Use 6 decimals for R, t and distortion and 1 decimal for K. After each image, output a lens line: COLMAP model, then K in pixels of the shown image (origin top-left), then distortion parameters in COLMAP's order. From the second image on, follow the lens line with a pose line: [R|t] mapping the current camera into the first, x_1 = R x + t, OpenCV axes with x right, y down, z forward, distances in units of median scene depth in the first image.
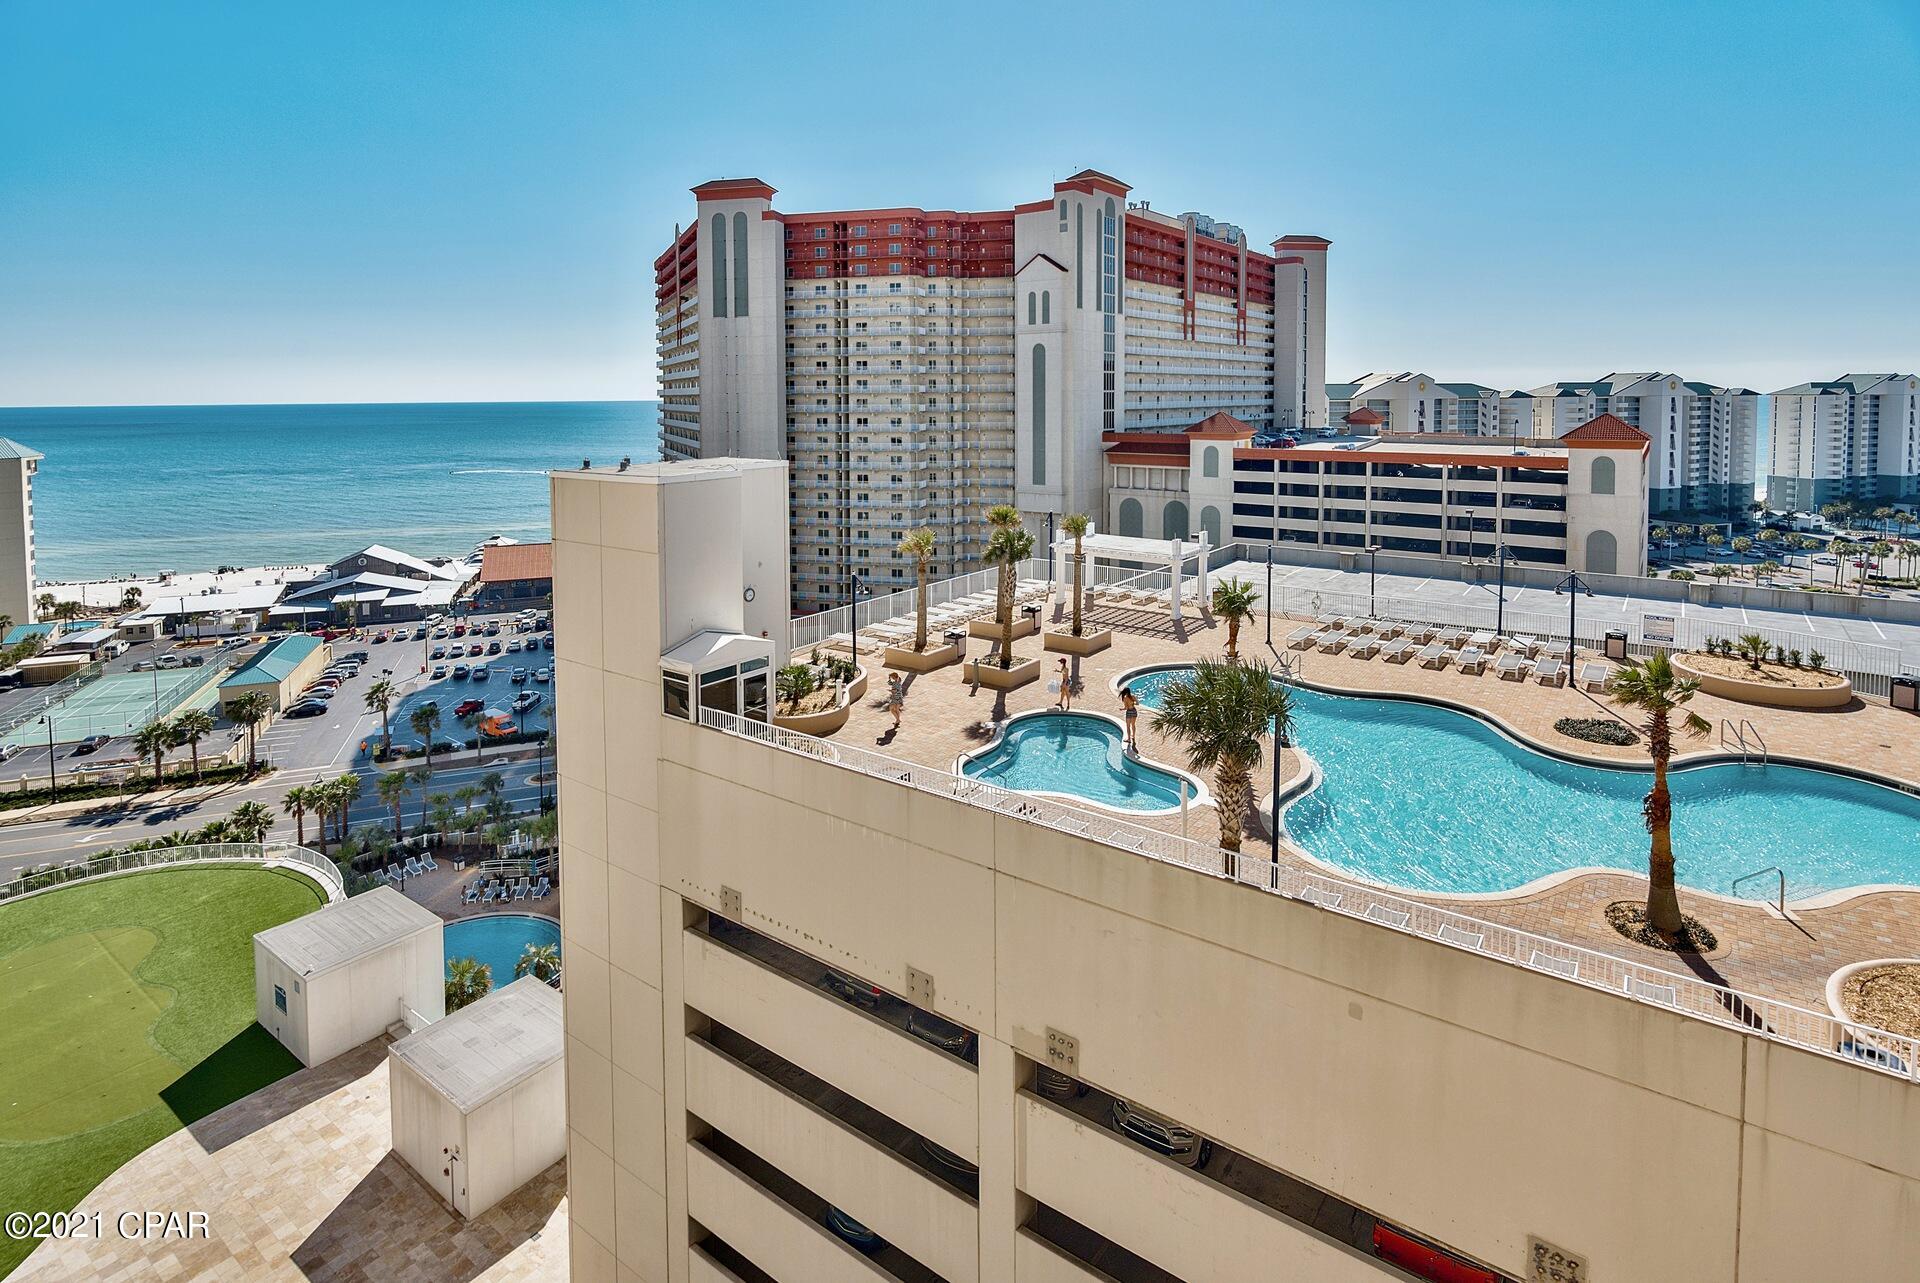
lens RADIAL K [[1016.5, 0, 956.4], [0, 1016.5, 528.7], [0, 0, 1]] dist [-0.003859, -0.000236]
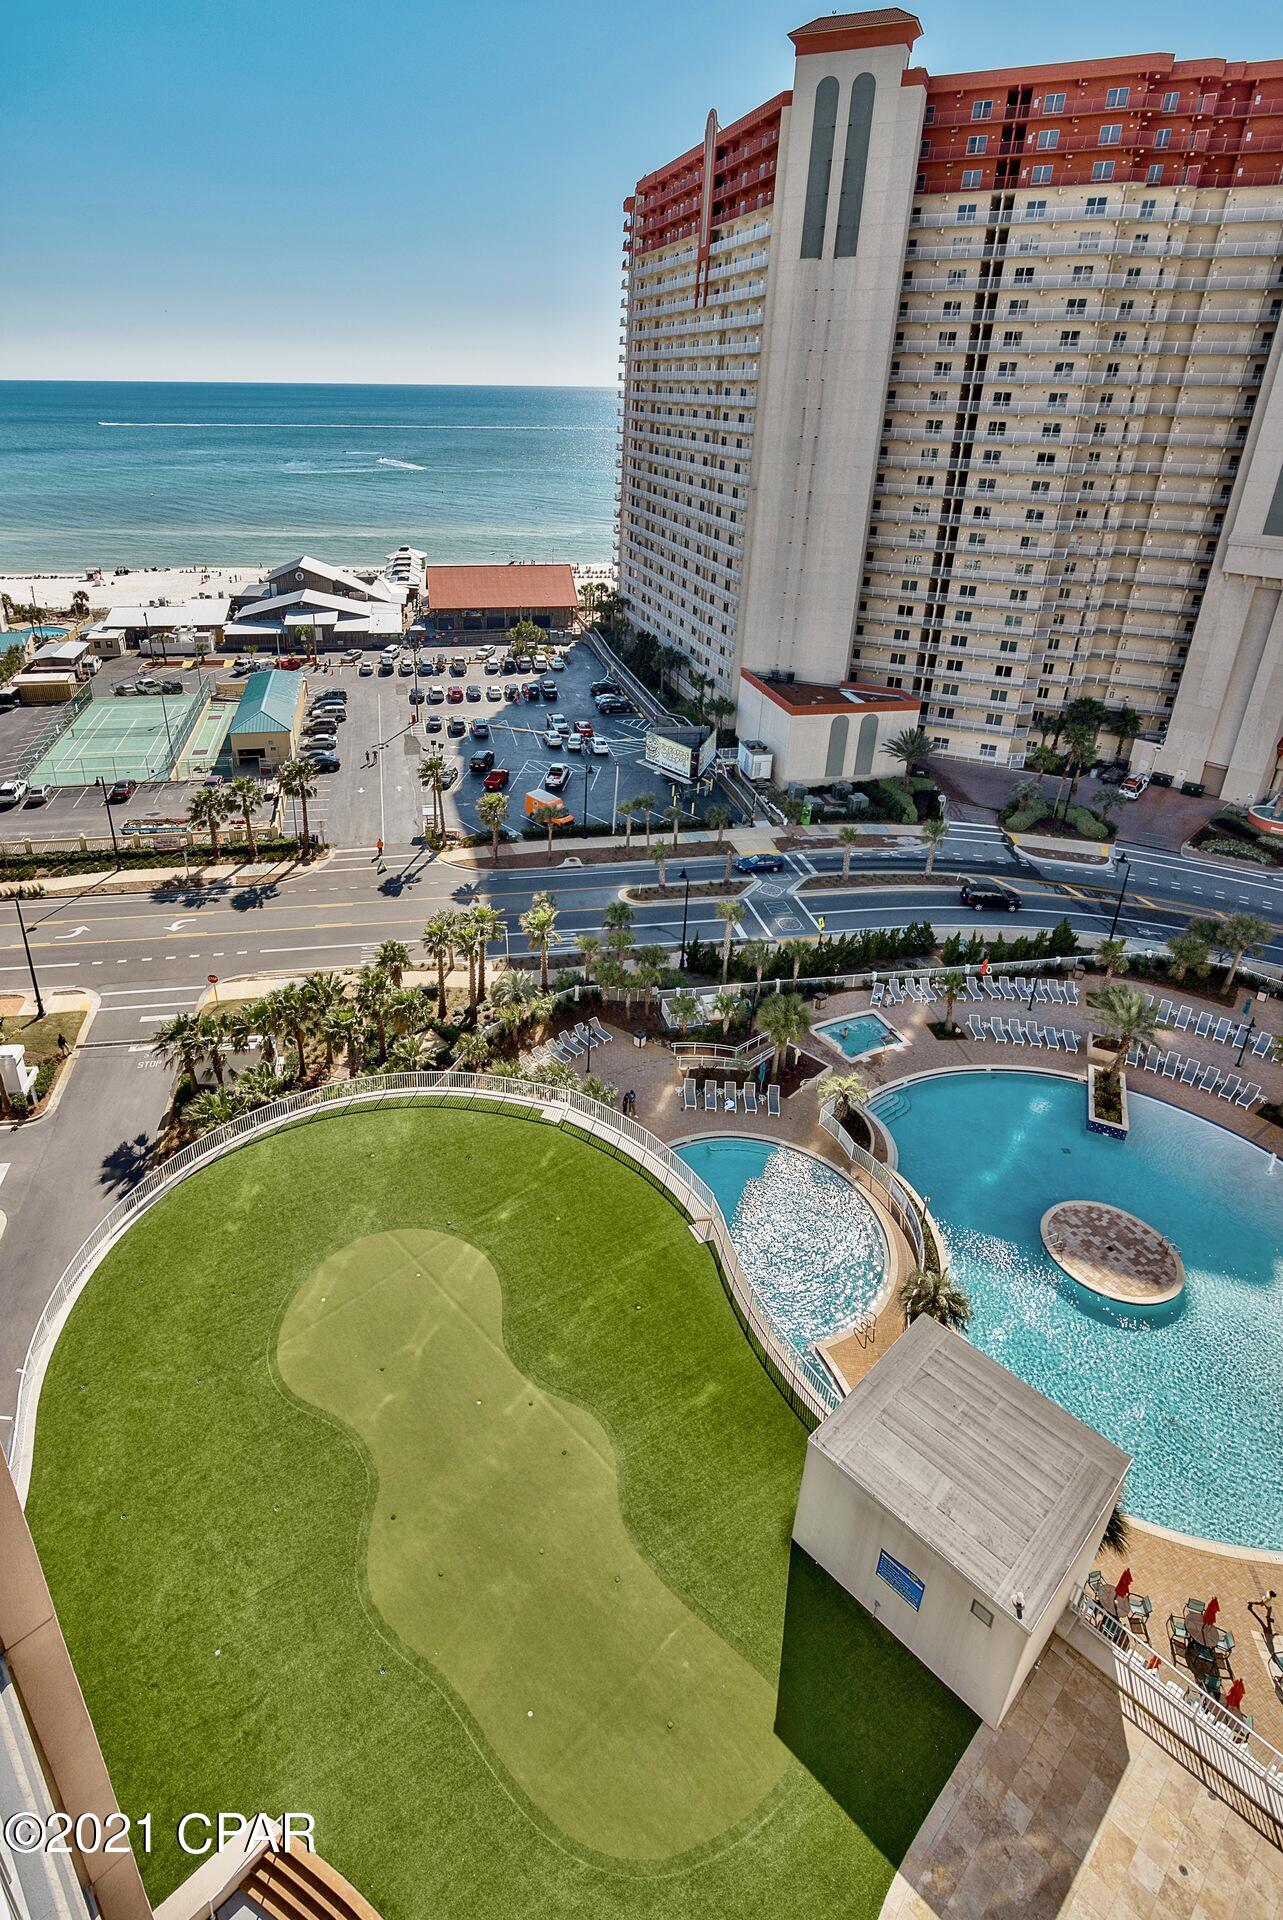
lens RADIAL K [[1038.8, 0, 641.5], [0, 1038.8, 960.0], [0, 0, 1]] dist [-0.000841, 0.000038]
pose [[0.980820, 0.111032, -0.160198, -0.181330], [-0.044579, 0.927892, 0.370174, -0.015344], [0.189748, -0.355932, 0.915045, 0.135464]]
